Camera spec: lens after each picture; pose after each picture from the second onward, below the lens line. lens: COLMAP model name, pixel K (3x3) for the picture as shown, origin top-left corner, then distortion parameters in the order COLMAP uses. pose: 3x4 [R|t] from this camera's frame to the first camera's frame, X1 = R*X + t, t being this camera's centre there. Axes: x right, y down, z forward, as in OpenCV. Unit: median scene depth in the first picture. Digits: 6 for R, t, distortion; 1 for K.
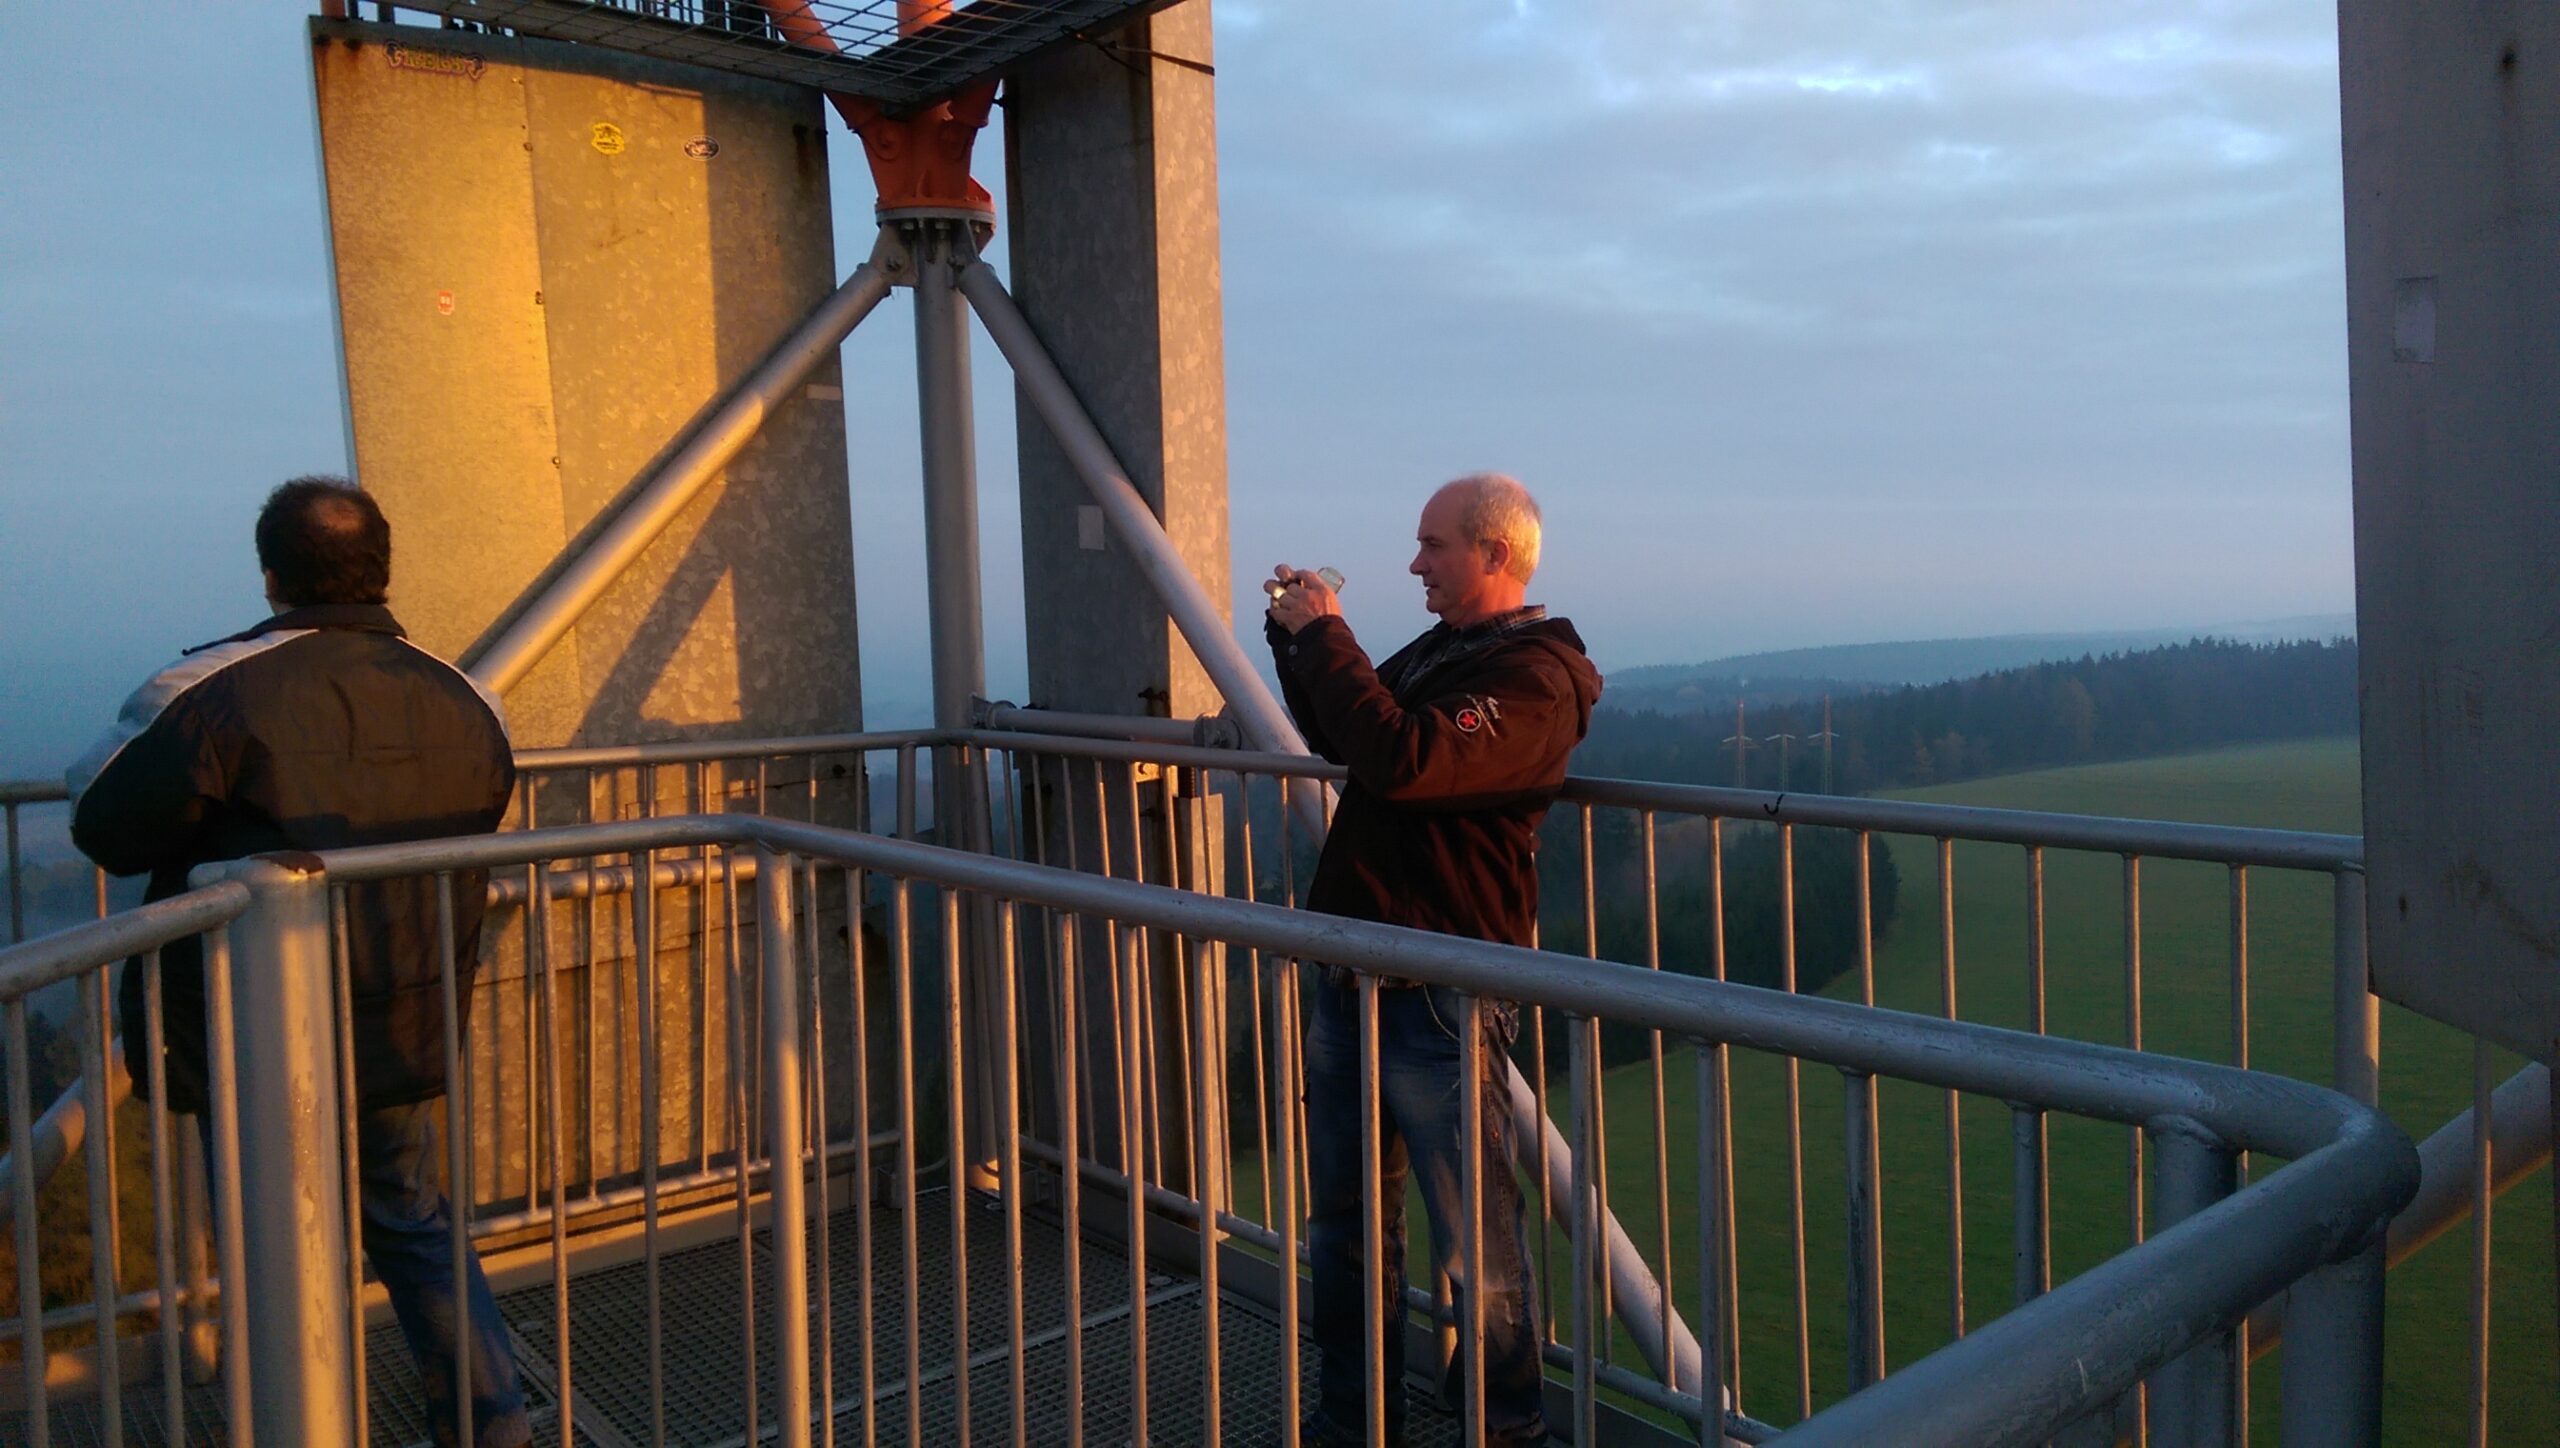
lens RADIAL K [[1793.6, 0, 1303.6], [0, 1793.6, 740.4], [0, 0, 1]] dist [0.063109, -0.080849]
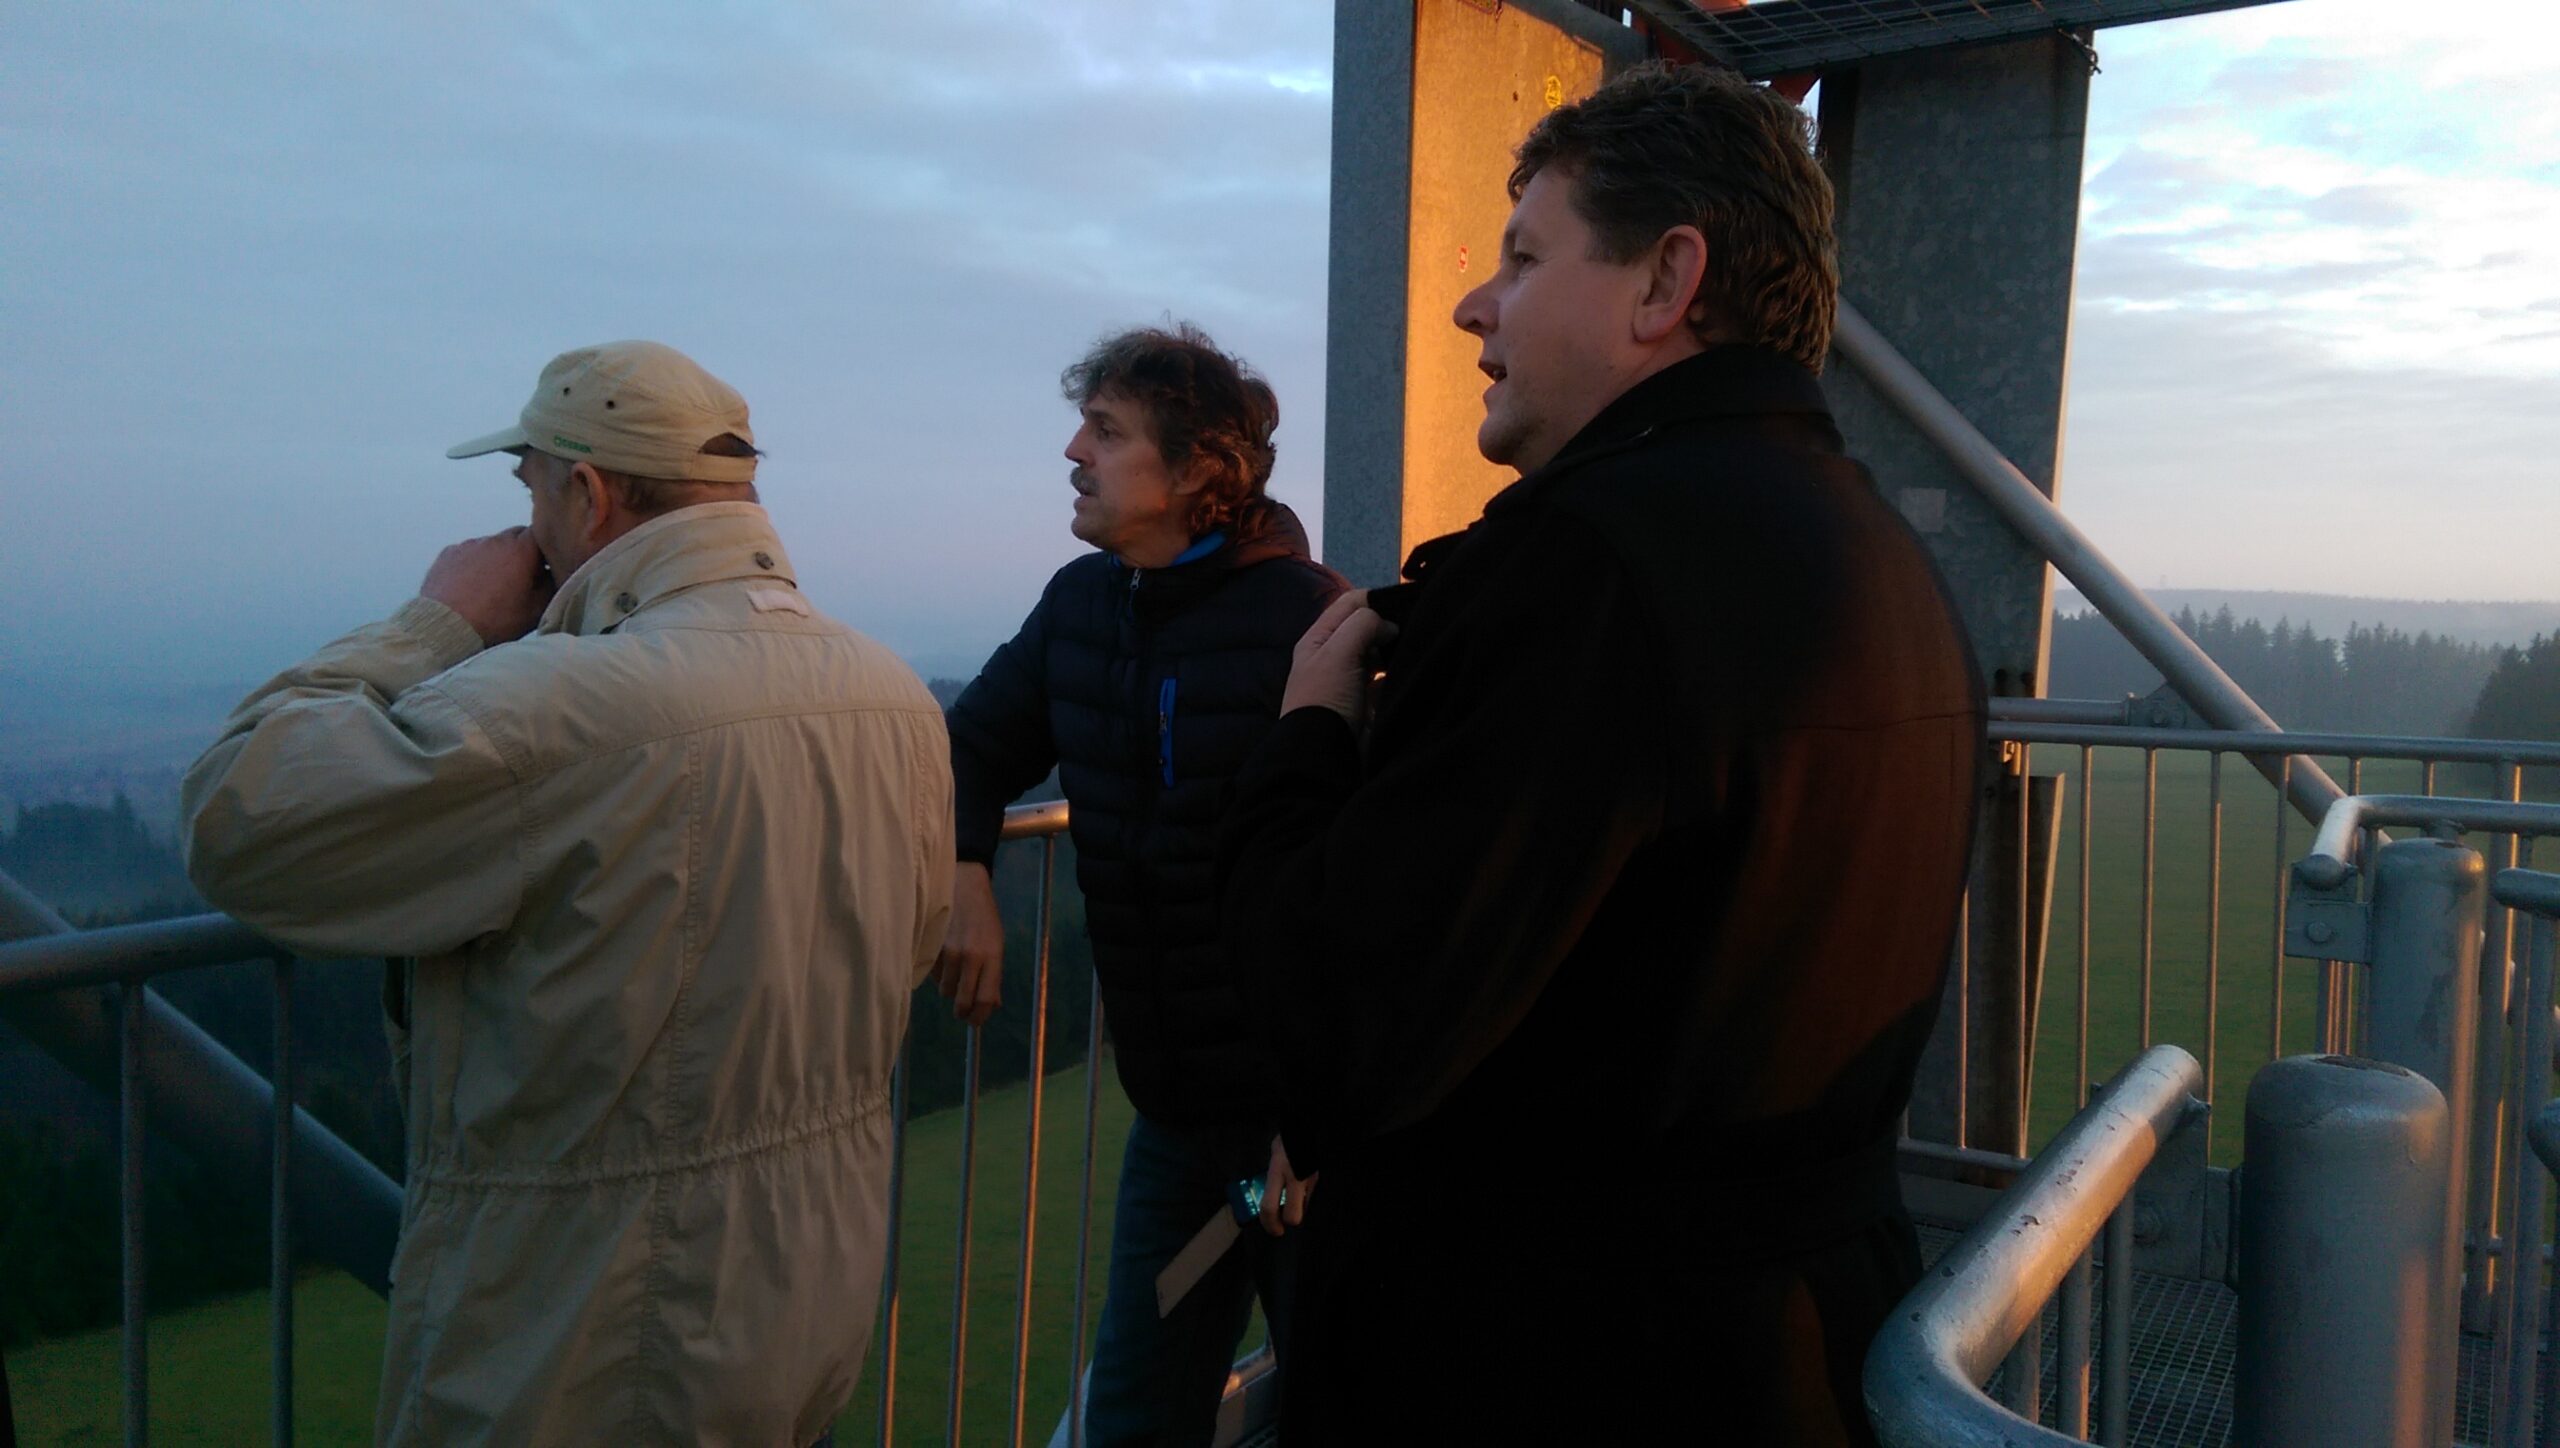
lens RADIAL K [[1793.6, 0, 1259.7], [0, 1793.6, 751.6], [0, 0, 1]] dist [0.063109, -0.080849]
pose [[0.965496, -0.010570, 0.260203, -0.766438], [0.006077, 0.999818, 0.018067, -0.004127], [-0.260346, -0.015862, 0.965385, 0.117743]]
